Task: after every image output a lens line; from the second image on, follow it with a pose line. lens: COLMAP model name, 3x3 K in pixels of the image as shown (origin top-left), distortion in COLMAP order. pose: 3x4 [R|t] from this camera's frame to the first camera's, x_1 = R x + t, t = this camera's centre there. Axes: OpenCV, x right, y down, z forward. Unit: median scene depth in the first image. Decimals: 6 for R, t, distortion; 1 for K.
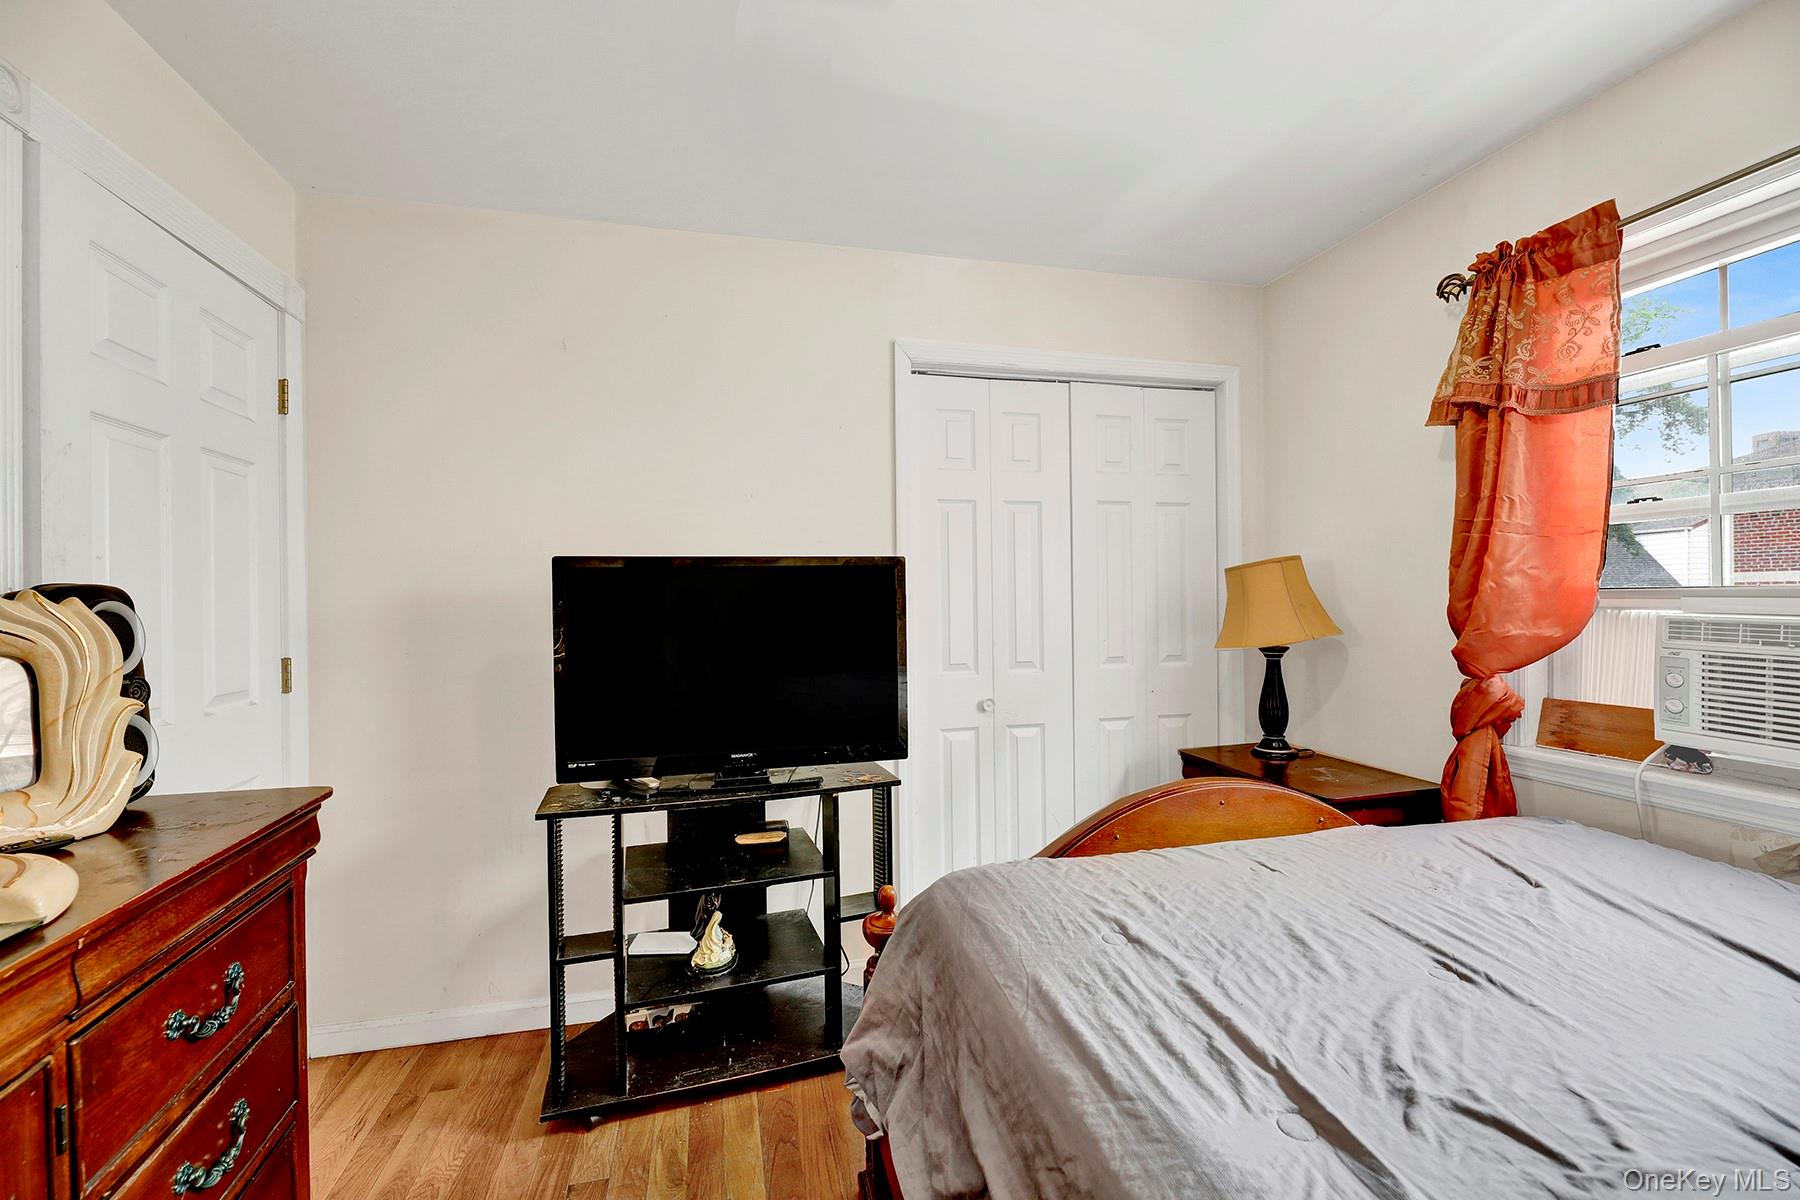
lens RADIAL K [[743.3, 0, 898.6], [0, 743.3, 597.3], [0, 0, 1]] dist [-0.000562, -0.000737]
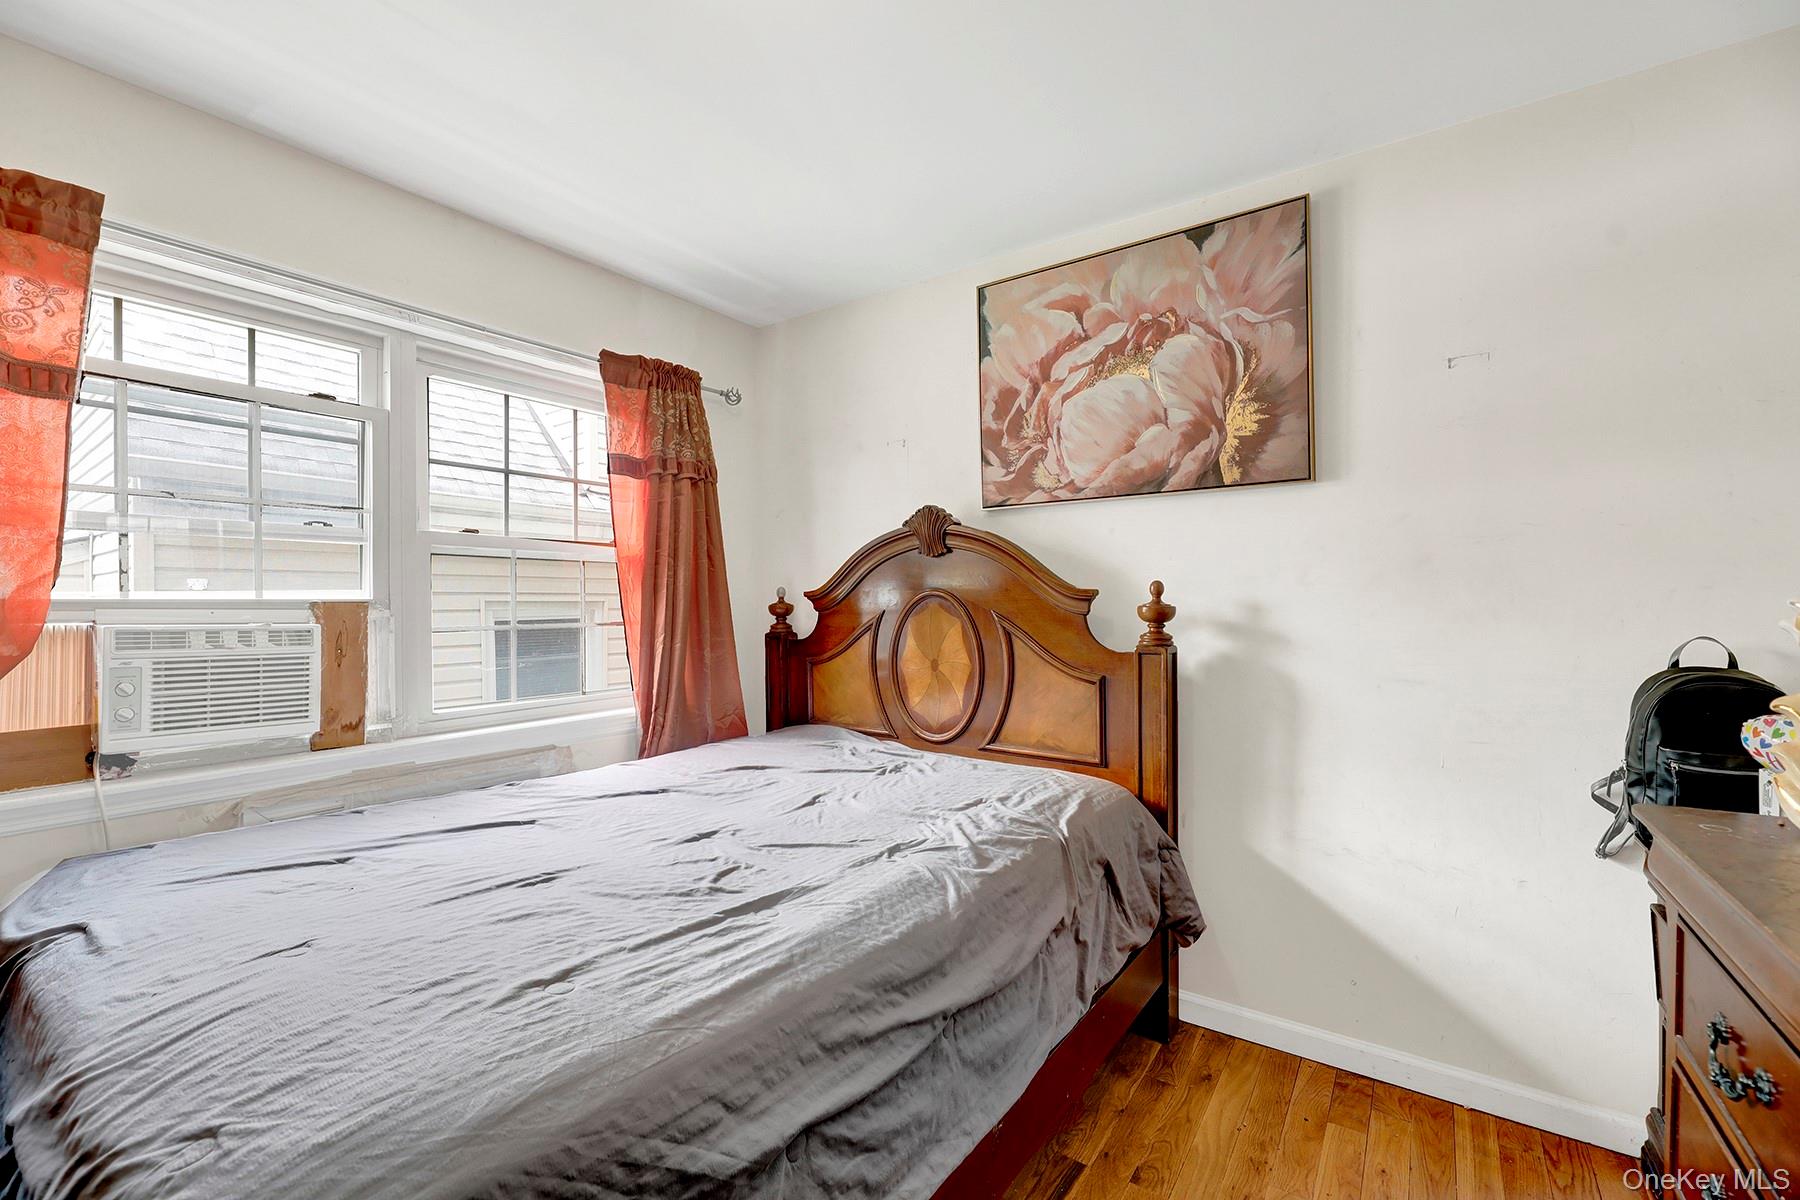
lens RADIAL K [[743.3, 0, 891.9], [0, 743.3, 606.1], [0, 0, 1]] dist [-0.000562, -0.000737]
pose [[-0.650017, 0.009469, 0.759861, -0.672226], [0.008046, 0.999952, -0.005578, 0.016302], [-0.759877, 0.002488, -0.650062, 1.341262]]
